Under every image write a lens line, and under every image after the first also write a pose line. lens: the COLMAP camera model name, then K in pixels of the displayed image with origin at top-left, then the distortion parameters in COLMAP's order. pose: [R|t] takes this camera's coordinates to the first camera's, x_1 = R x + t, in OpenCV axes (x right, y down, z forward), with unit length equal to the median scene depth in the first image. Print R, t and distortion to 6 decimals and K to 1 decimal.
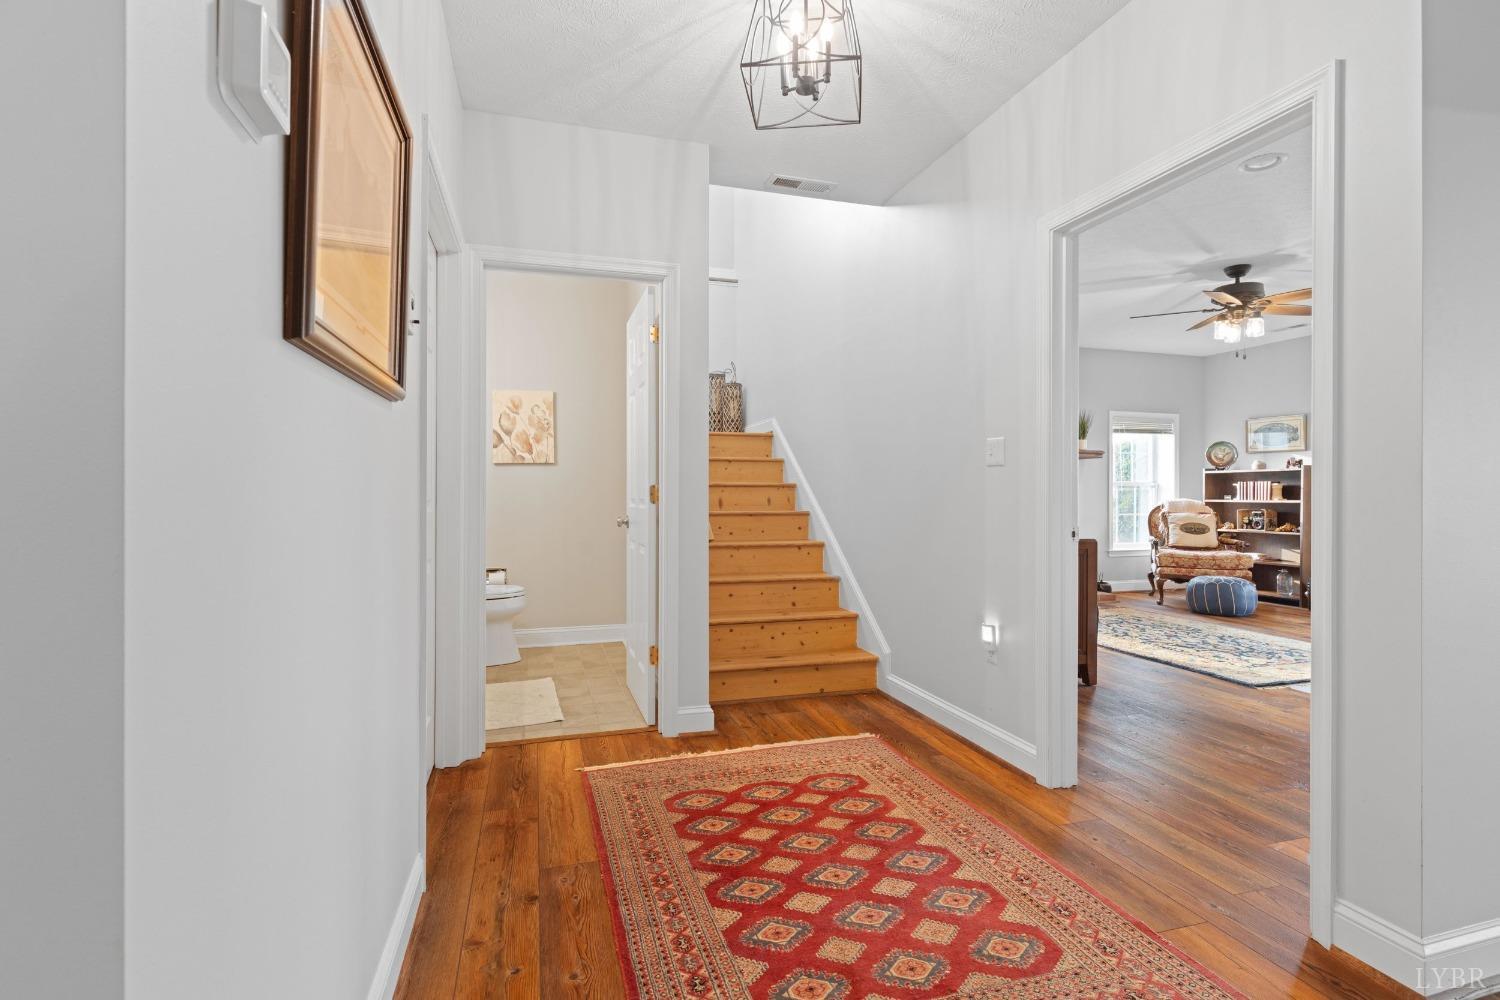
lens RADIAL K [[724.9, 0, 742.3], [0, 724.9, 489.1], [0, 0, 1]] dist [-0.000139, 0.001261]
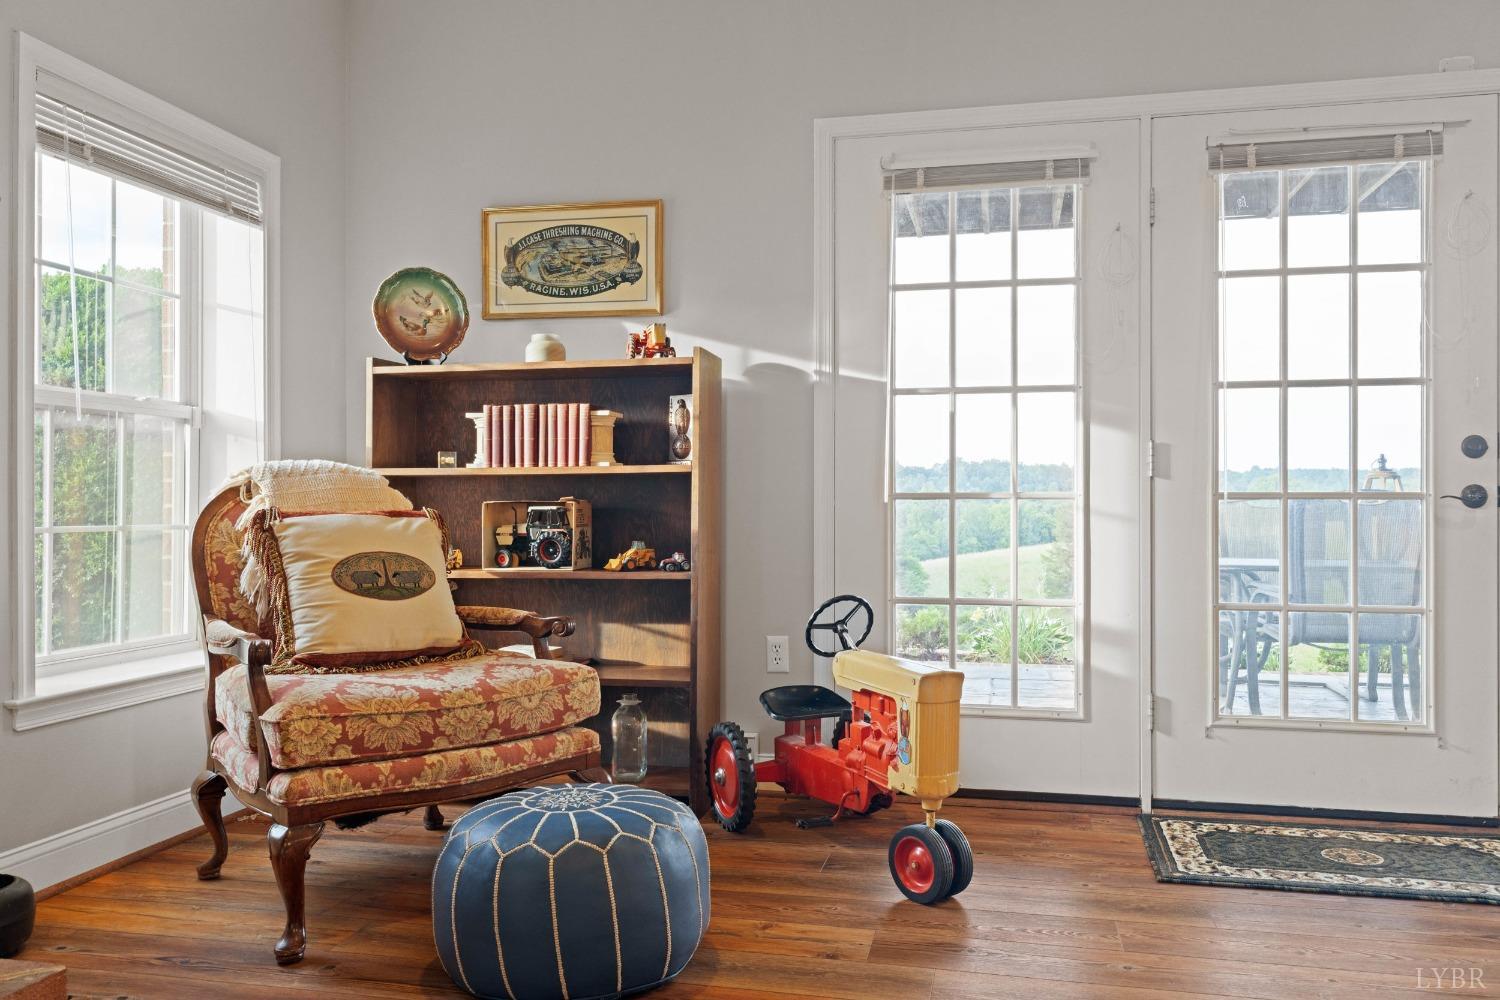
lens RADIAL K [[1161.8, 0, 748.8], [0, 1161.8, 495.5], [0, 0, 1]] dist [-0.004381, 0.006004]
pose [[0.487524, 0.003787, 0.873101, 0.343415], [-0.000181, 0.999991, -0.004236, 0.029079], [-0.873109, 0.001908, 0.487520, 0.706941]]
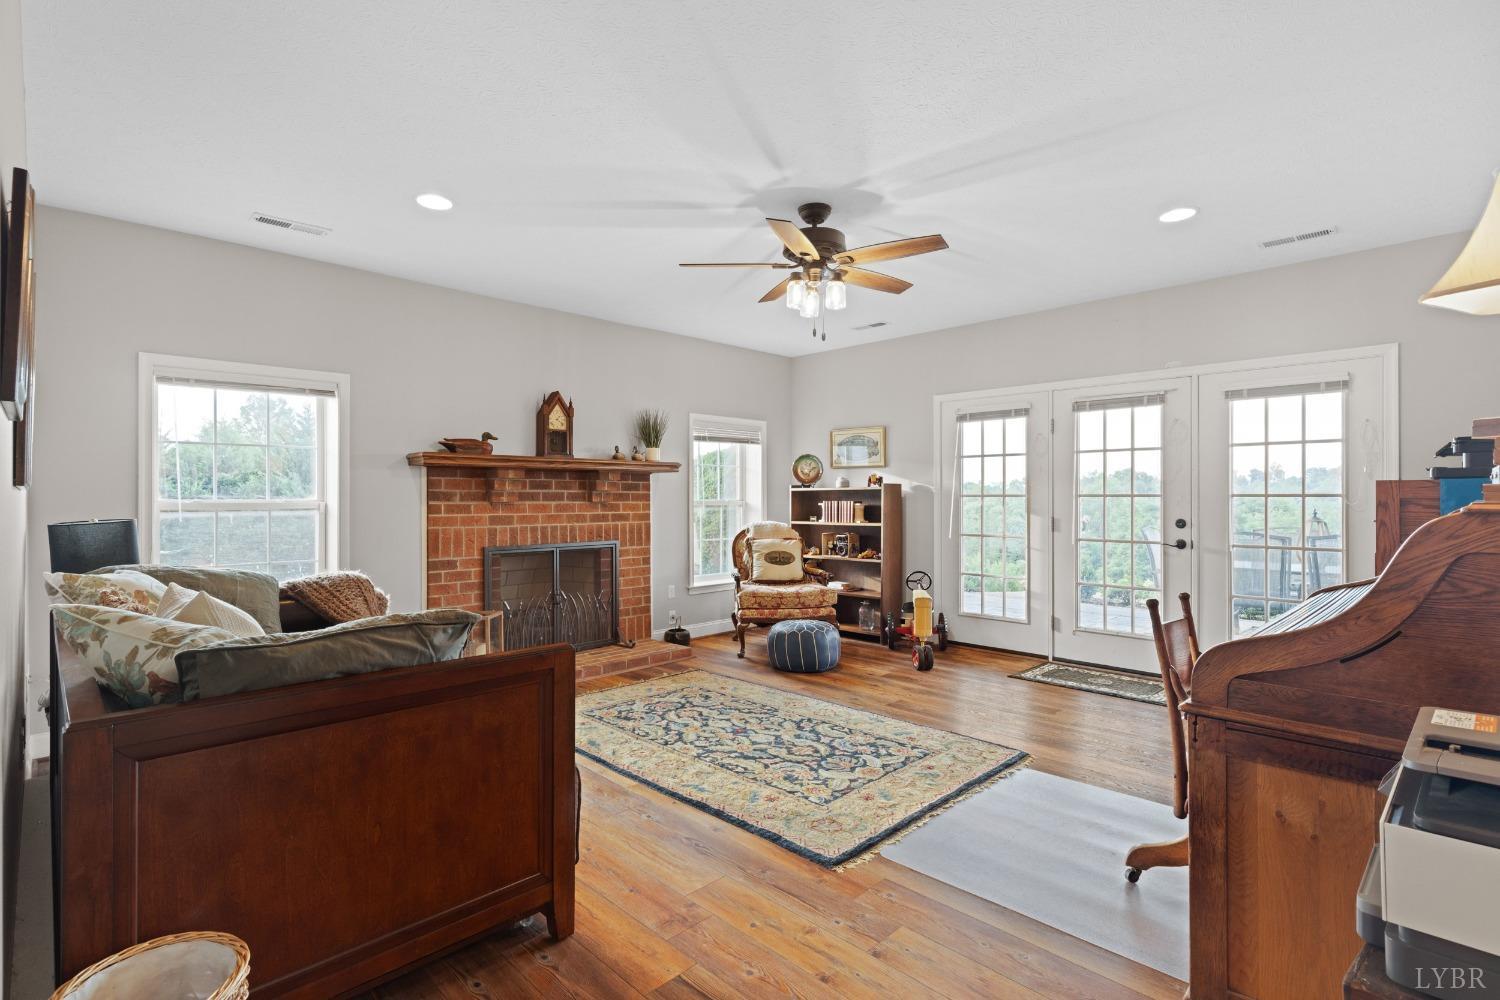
lens RADIAL K [[724.9, 0, 753.9], [0, 724.9, 496.2], [0, 0, 1]] dist [-0.000139, 0.001261]
pose [[0.880614, -0.003874, 0.473819, 0.204101], [0.002659, 0.999991, 0.003234, -0.019883], [-0.473827, -0.001588, 0.880616, 0.280501]]
